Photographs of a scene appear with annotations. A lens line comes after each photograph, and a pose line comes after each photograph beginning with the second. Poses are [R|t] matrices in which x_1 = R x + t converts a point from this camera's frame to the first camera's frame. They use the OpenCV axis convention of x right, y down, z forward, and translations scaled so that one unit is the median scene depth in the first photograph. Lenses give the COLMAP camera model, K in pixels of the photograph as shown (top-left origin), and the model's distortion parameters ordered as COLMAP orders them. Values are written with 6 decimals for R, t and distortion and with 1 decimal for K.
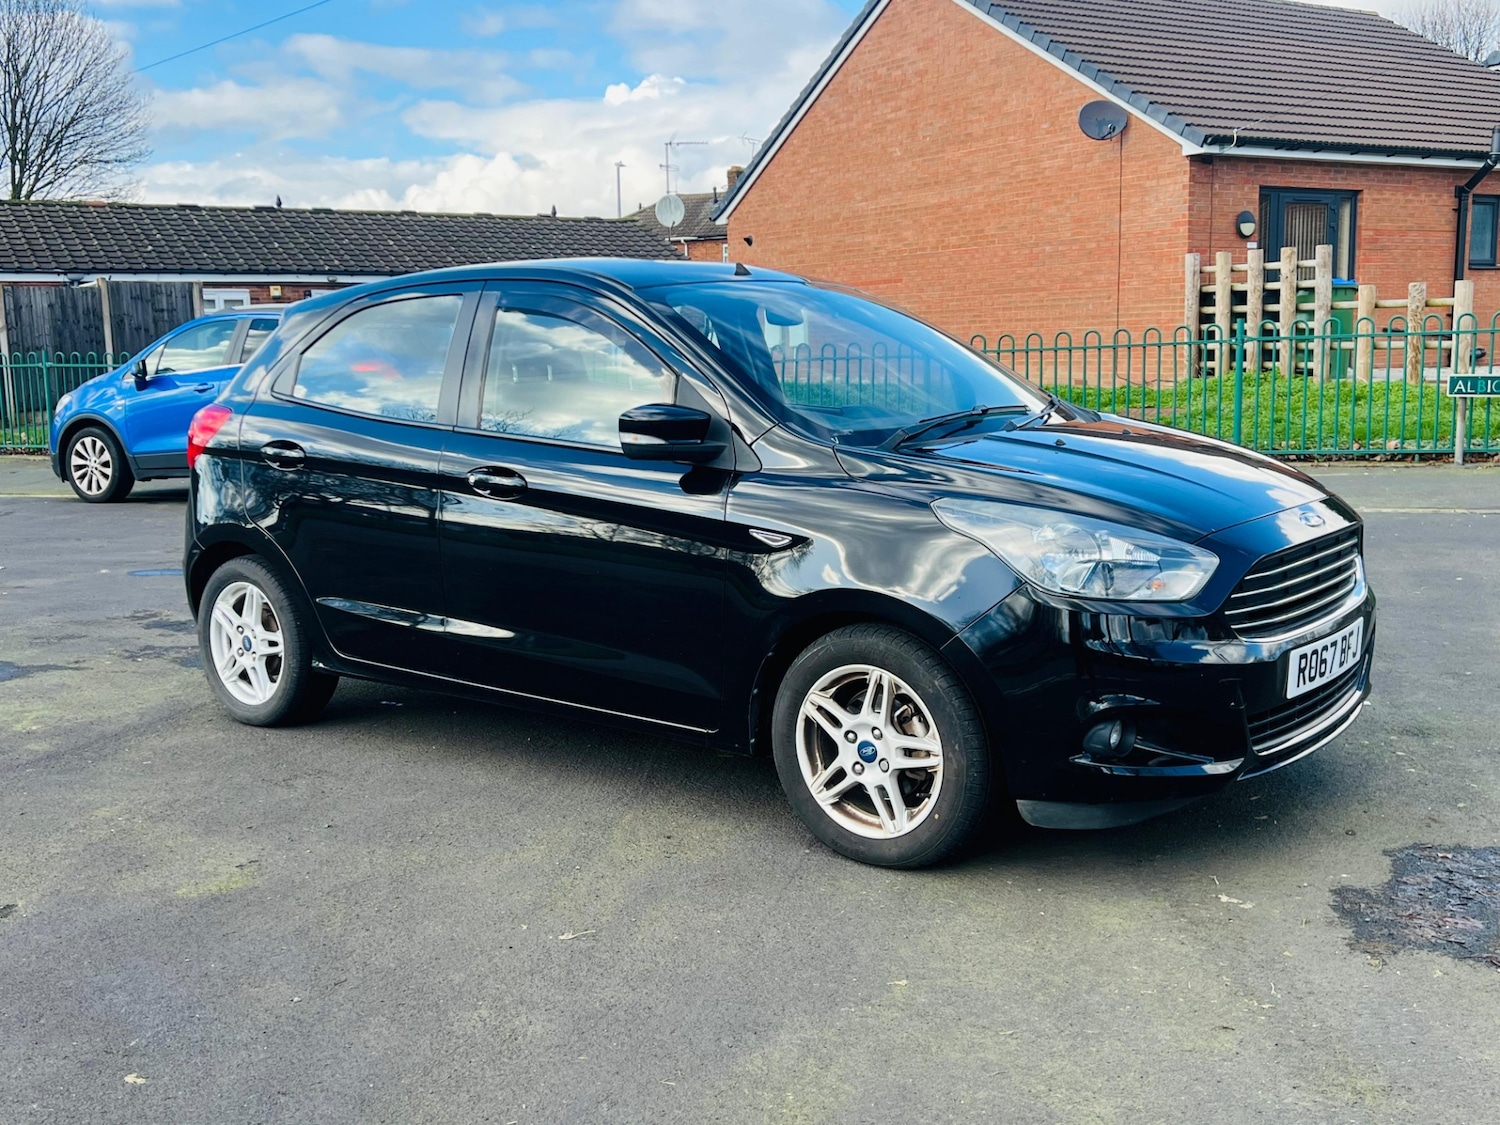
lens RADIAL K [[1564.9, 0, 720.9], [0, 1564.9, 568.0], [0, 0, 1]] dist [0.043149, 0.000000]
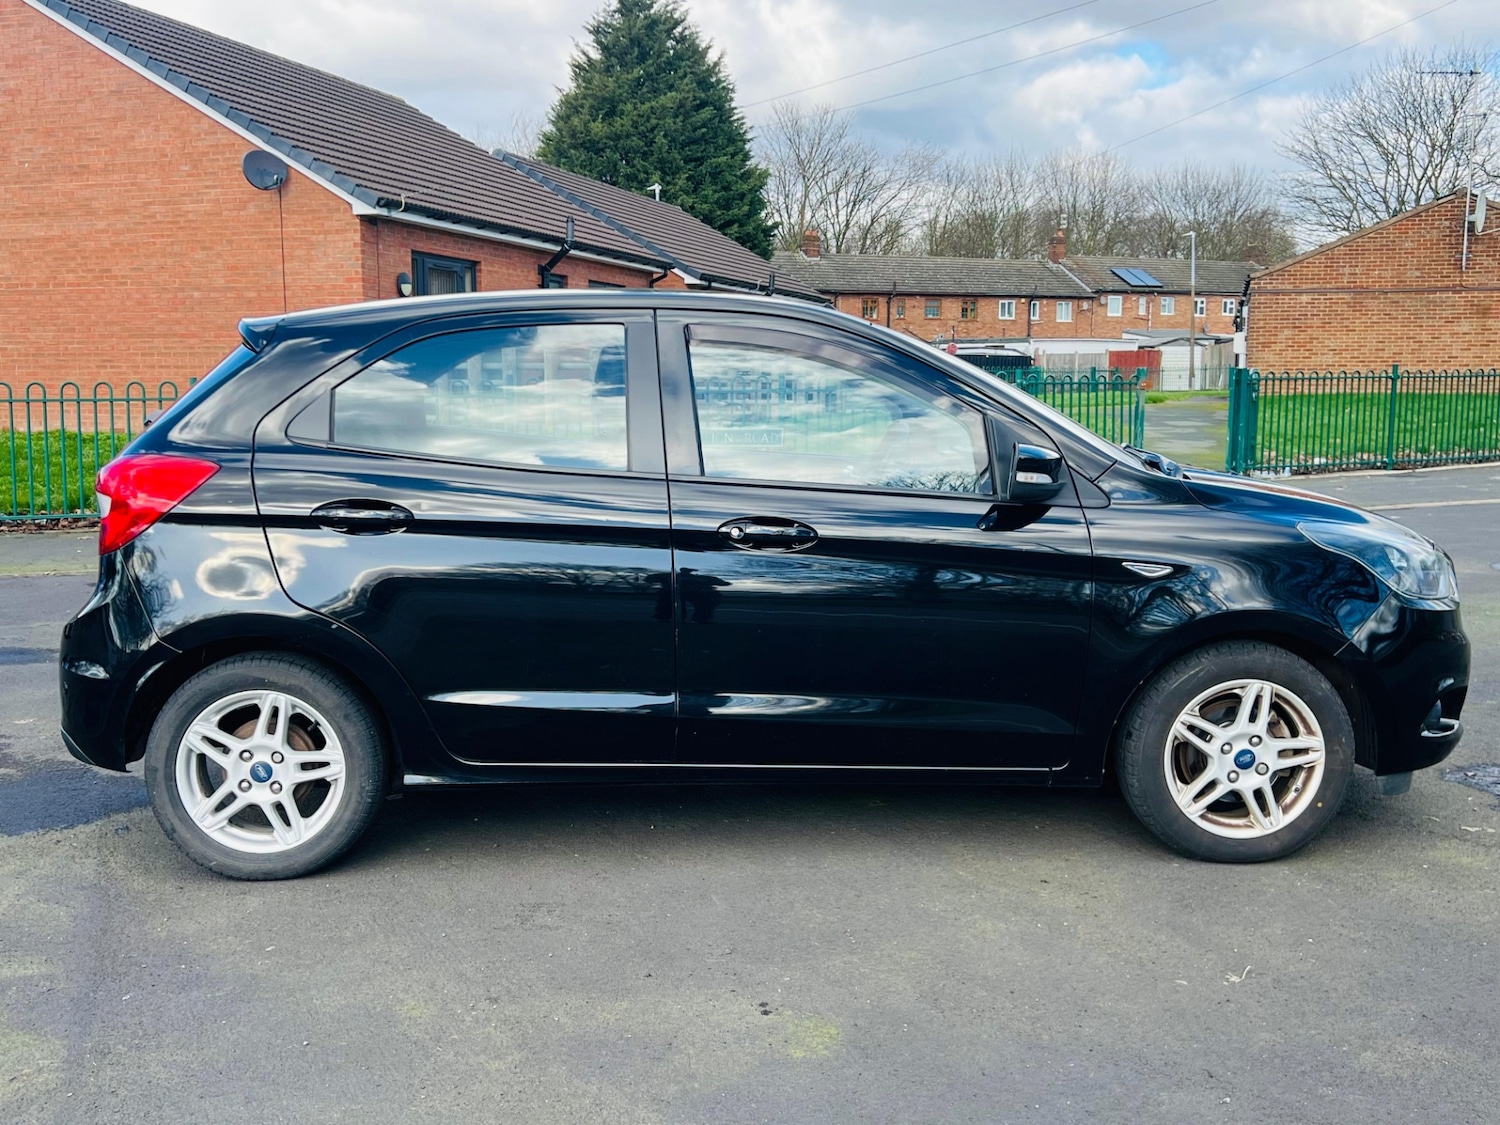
lens RADIAL K [[1509.9, 0, 746.1], [0, 1509.9, 572.4], [0, 0, 1]] dist [0.020255, 0.000000]
pose [[0.745570, -0.060355, 0.663689, -0.184885], [0.078358, 0.996922, 0.002633, -0.009193], [-0.661805, 0.050043, 0.748004, 0.093092]]
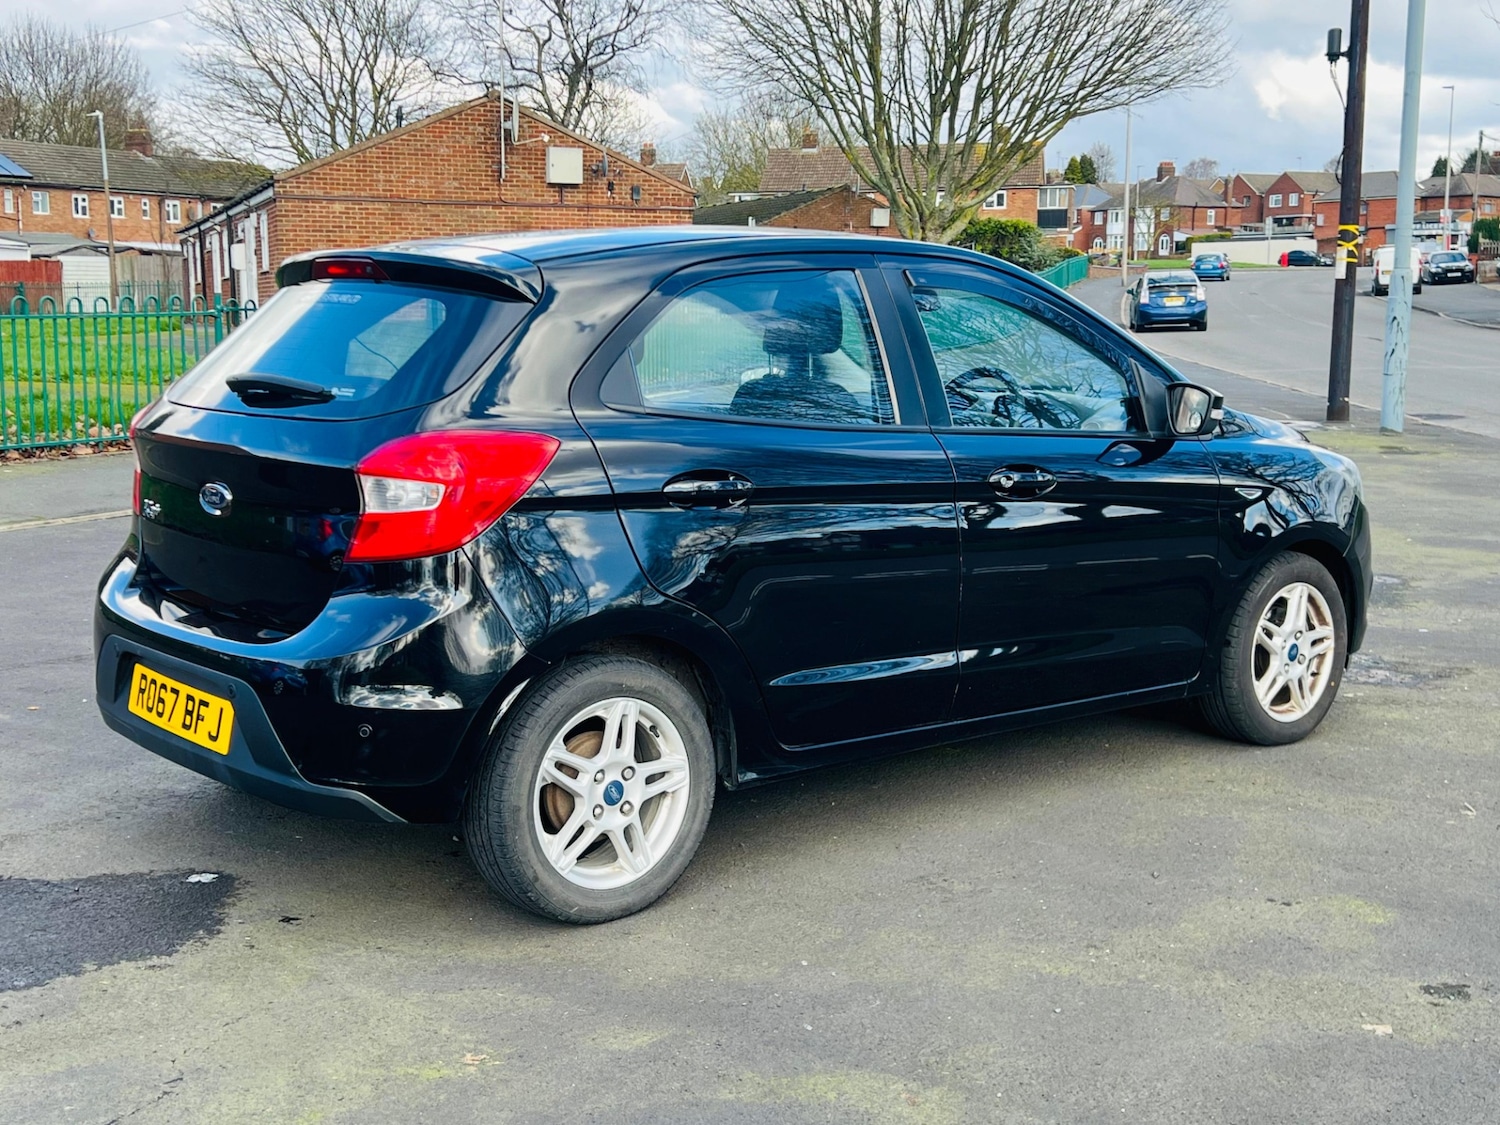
lens RADIAL K [[1887.9, 0, 737.0], [0, 1887.9, 594.1], [0, 0, 1]] dist [0.038056, 0.000000]
pose [[0.182880, -0.127494, 0.974833, -0.316675], [0.135576, 0.985353, 0.103435, -0.031914], [-0.973742, 0.113247, 0.197487, 0.242656]]
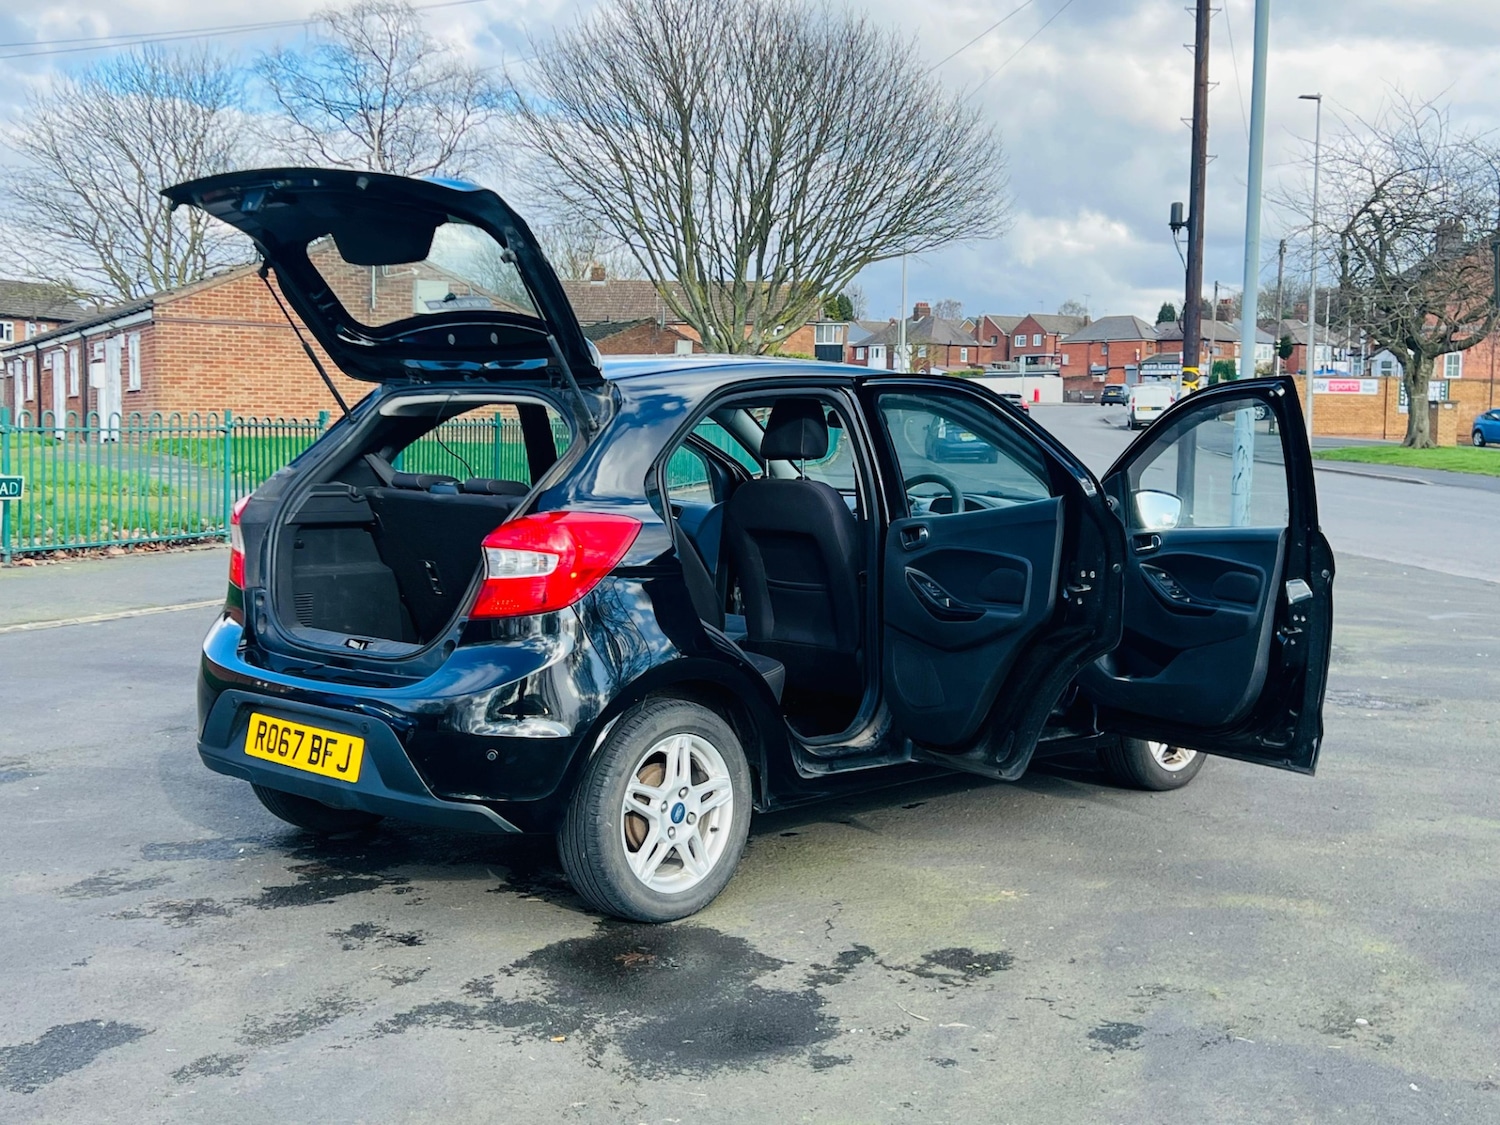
lens RADIAL K [[1887.9, 0, 753.4], [0, 1887.9, 550.9], [0, 0, 1]] dist [0.038056, 0.000000]
pose [[0.043131, -0.039897, 0.998273, -0.445493], [0.127271, 0.991281, 0.034119, -0.038873], [-0.990930, 0.125580, 0.047832, 0.331594]]
